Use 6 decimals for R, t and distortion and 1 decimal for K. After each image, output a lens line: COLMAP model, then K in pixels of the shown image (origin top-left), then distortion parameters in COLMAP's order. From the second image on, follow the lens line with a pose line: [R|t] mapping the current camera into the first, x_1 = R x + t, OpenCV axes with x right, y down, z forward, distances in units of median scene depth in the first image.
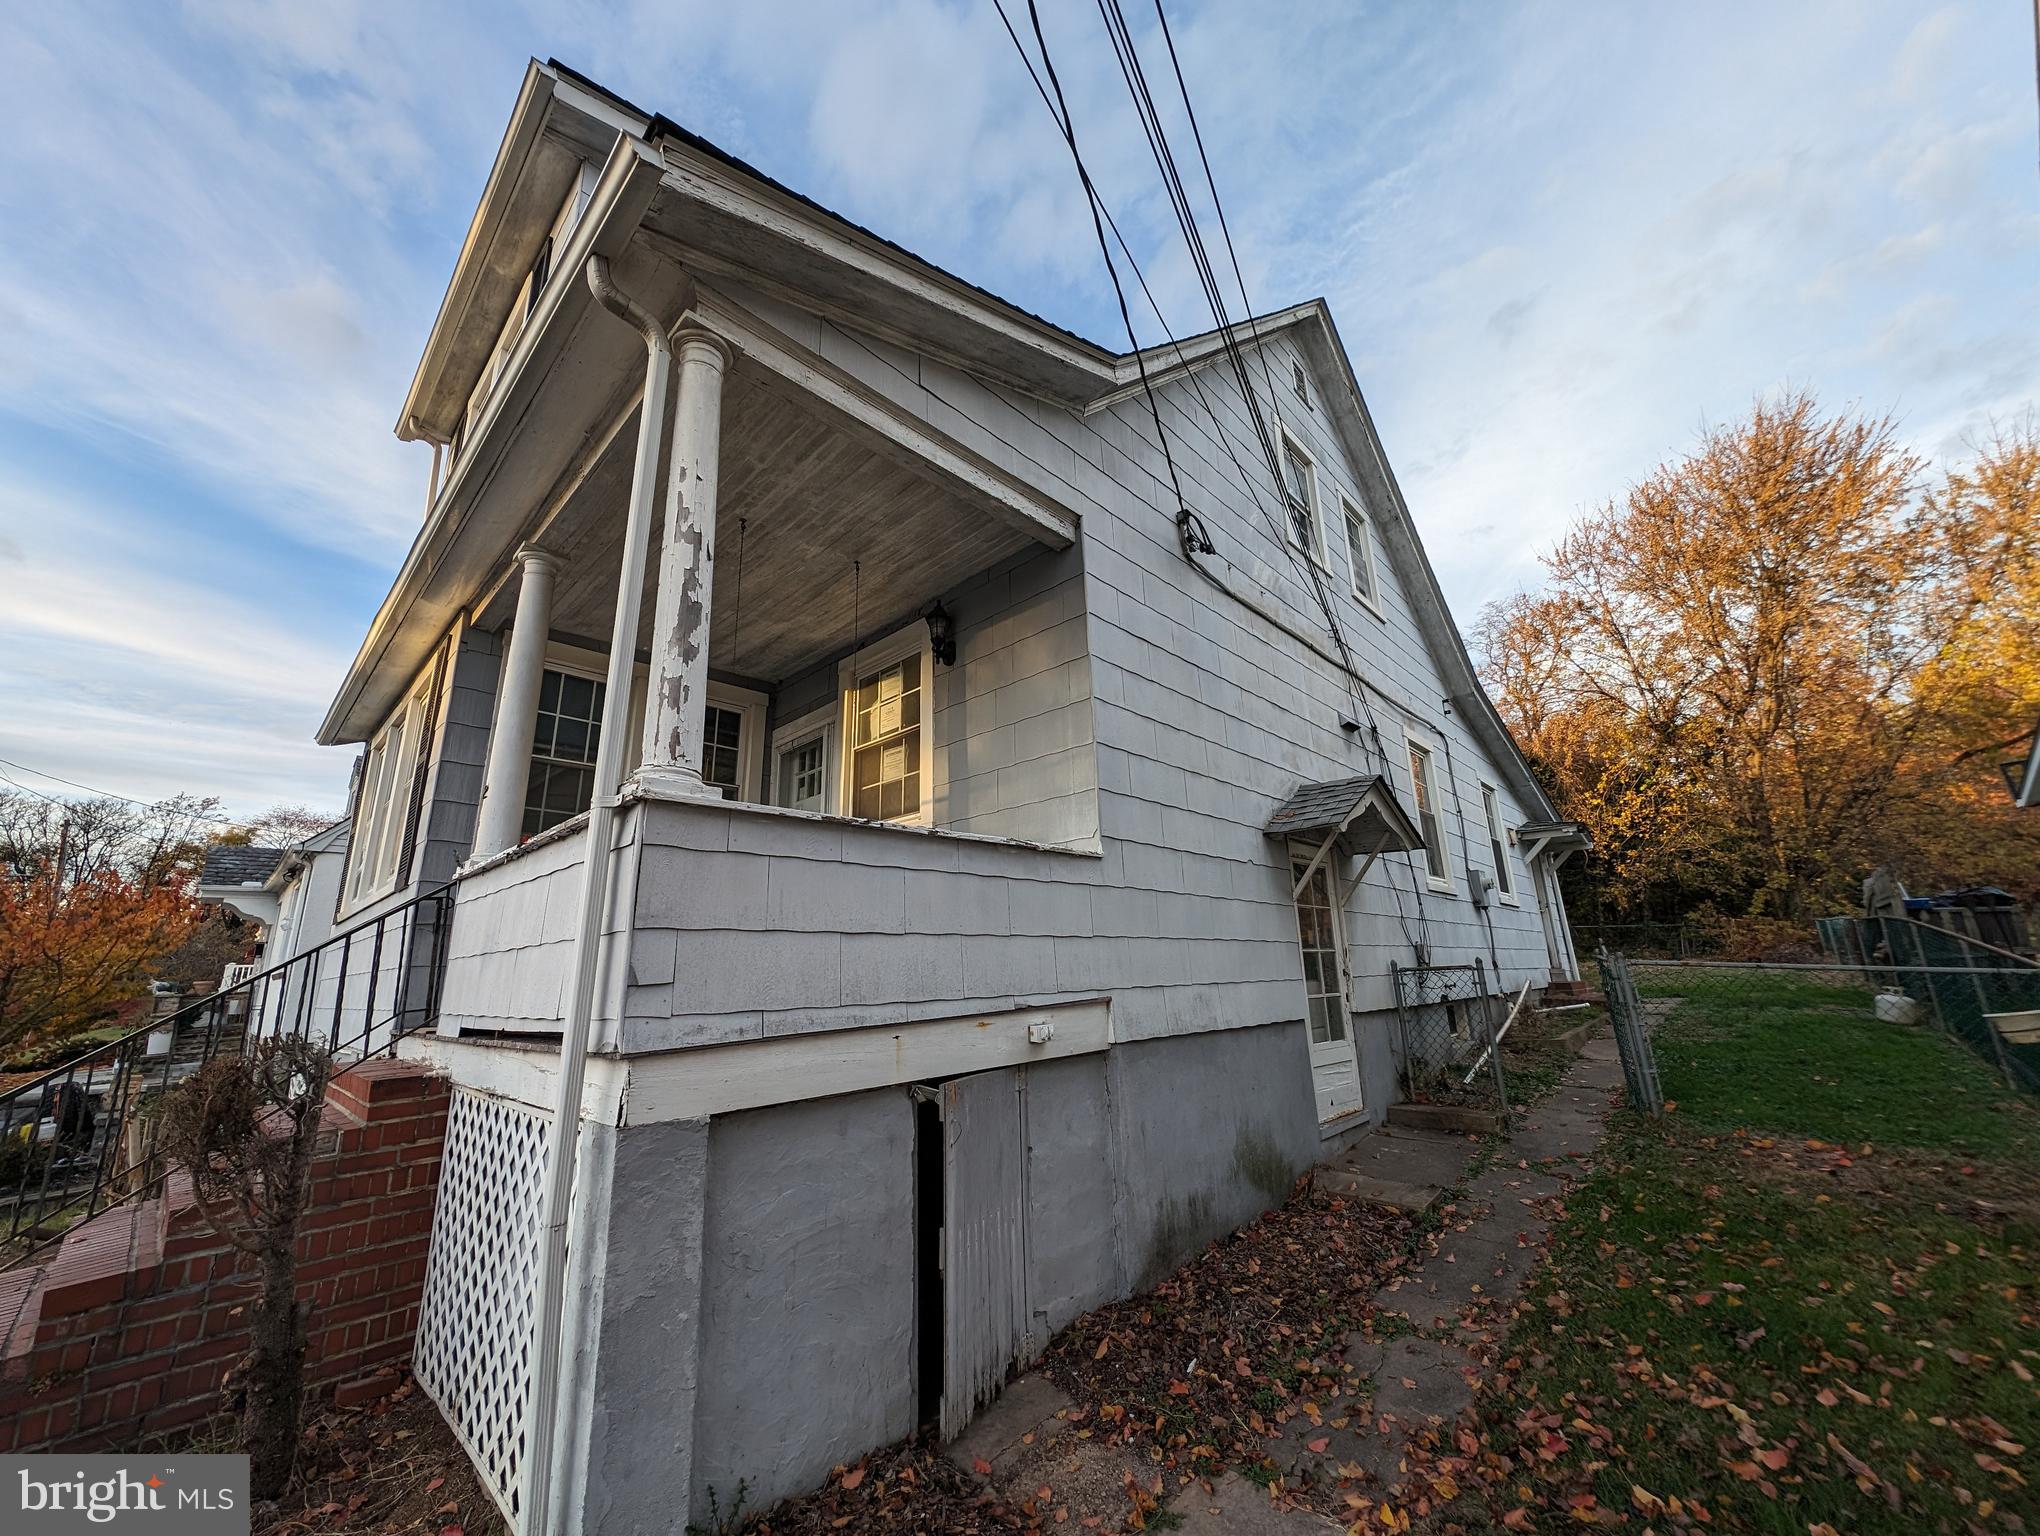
lens RADIAL K [[765.5, 0, 1020.0], [0, 765.5, 768.0], [0, 0, 1]] dist [0.001590, -0.000009]
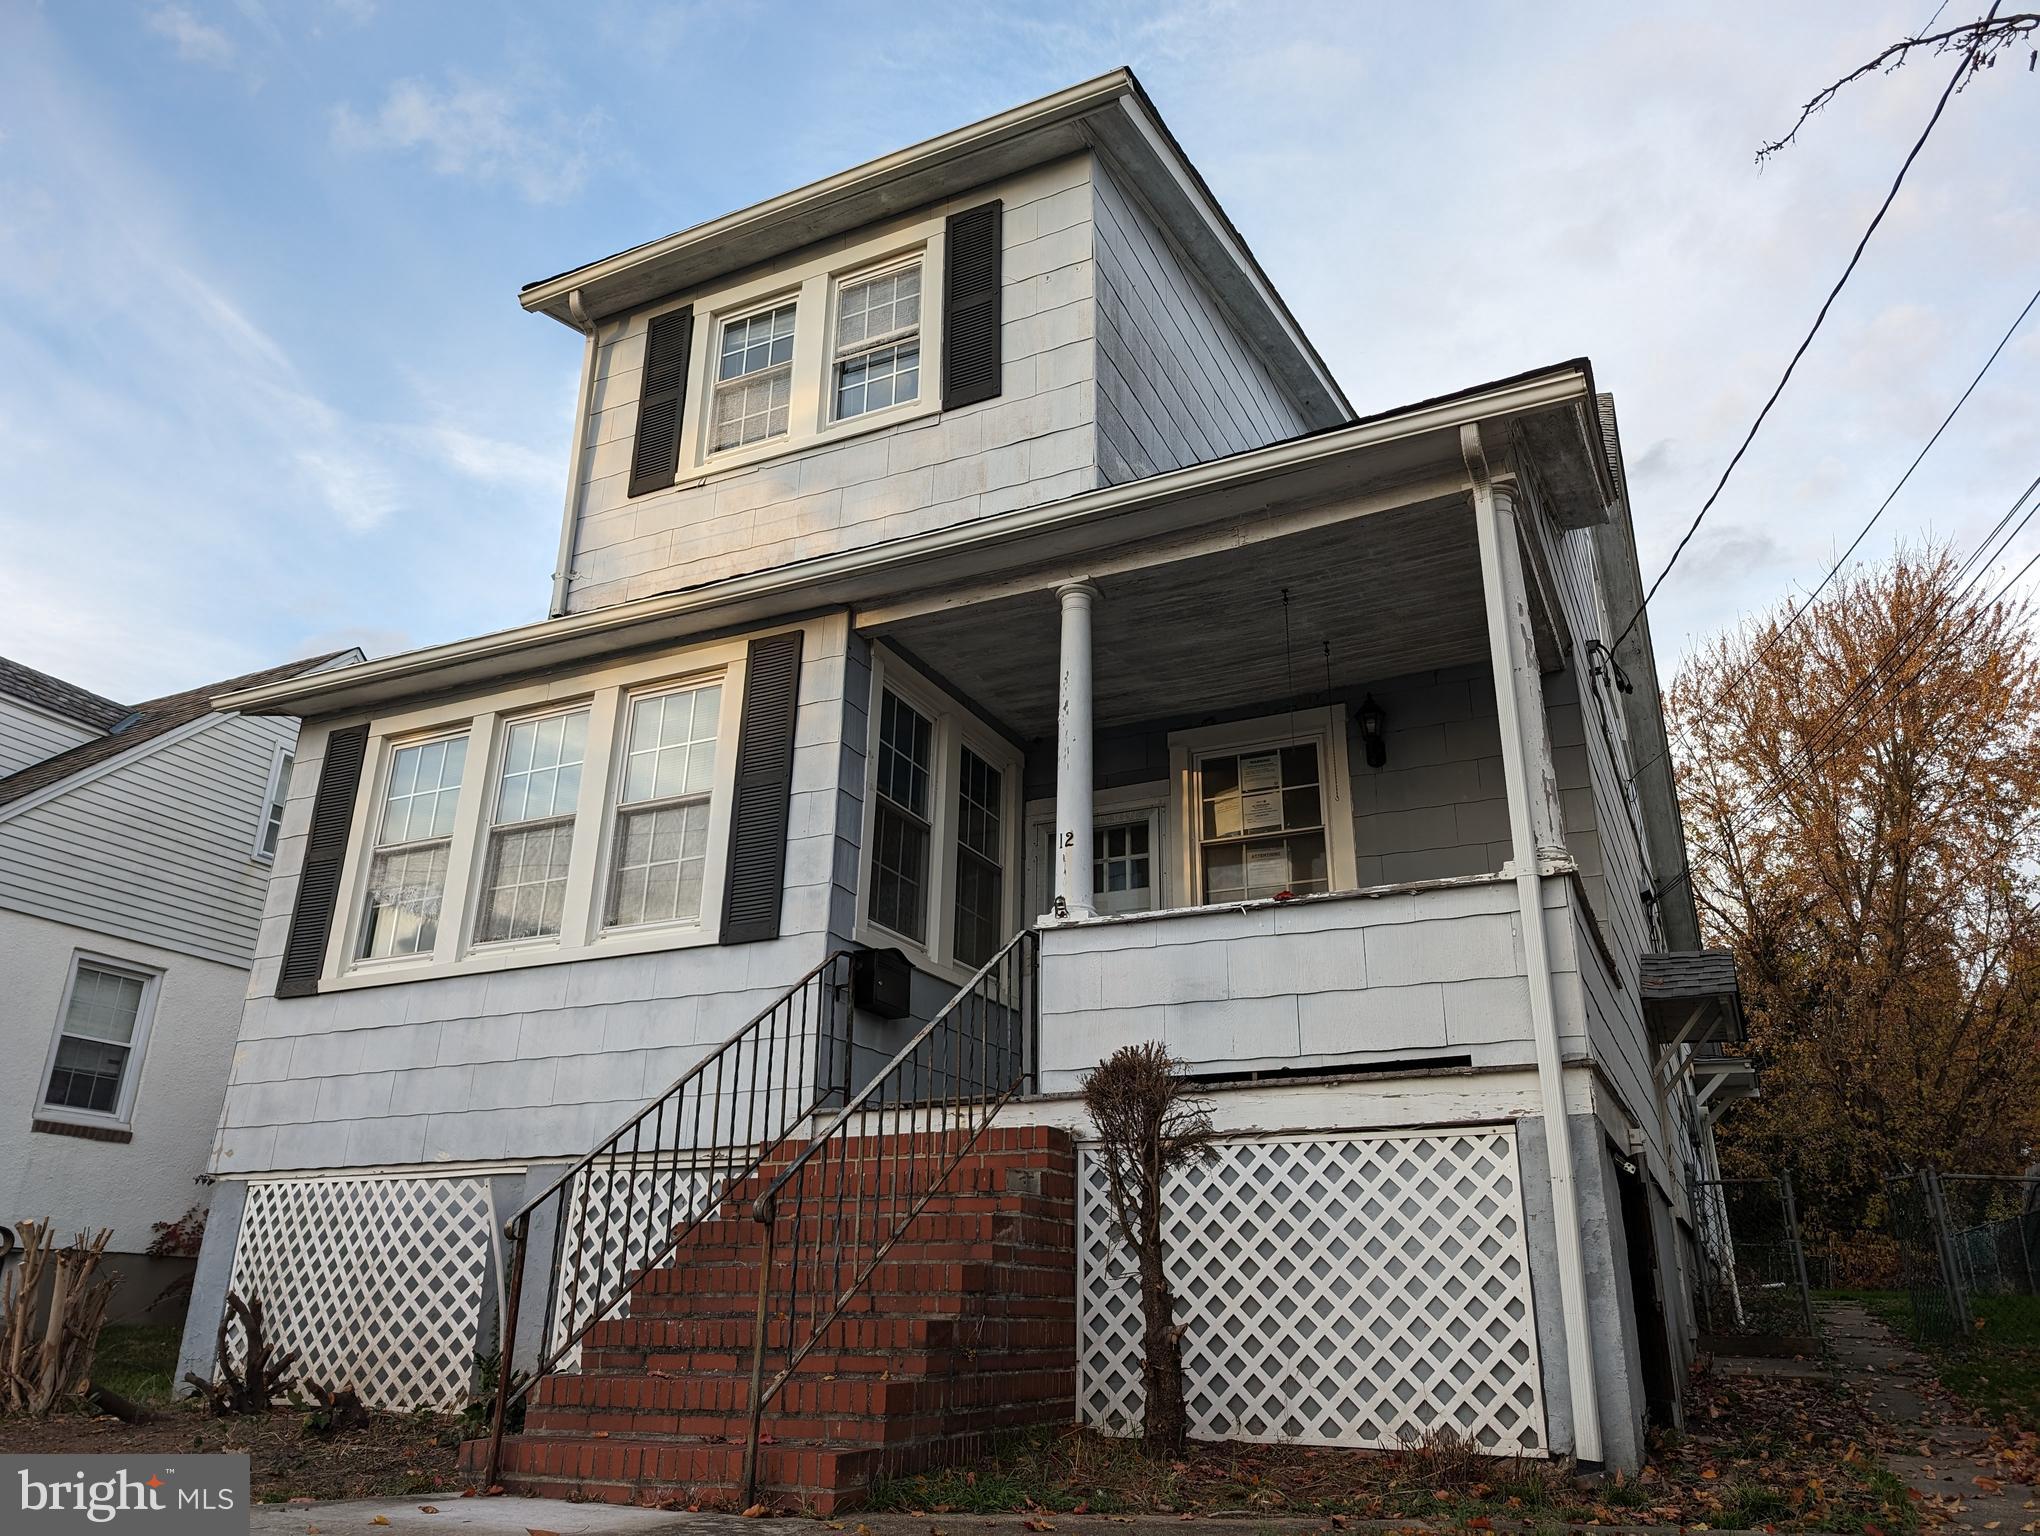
lens RADIAL K [[1454.4, 0, 1020.0], [0, 1454.4, 768.0], [0, 0, 1]] dist [0.008512, 0.002970]
pose [[0.950720, 0.153093, 0.269620, -0.821066], [-0.122135, 0.984203, -0.128171, 0.118624], [-0.284983, 0.088925, 0.954399, -0.436973]]
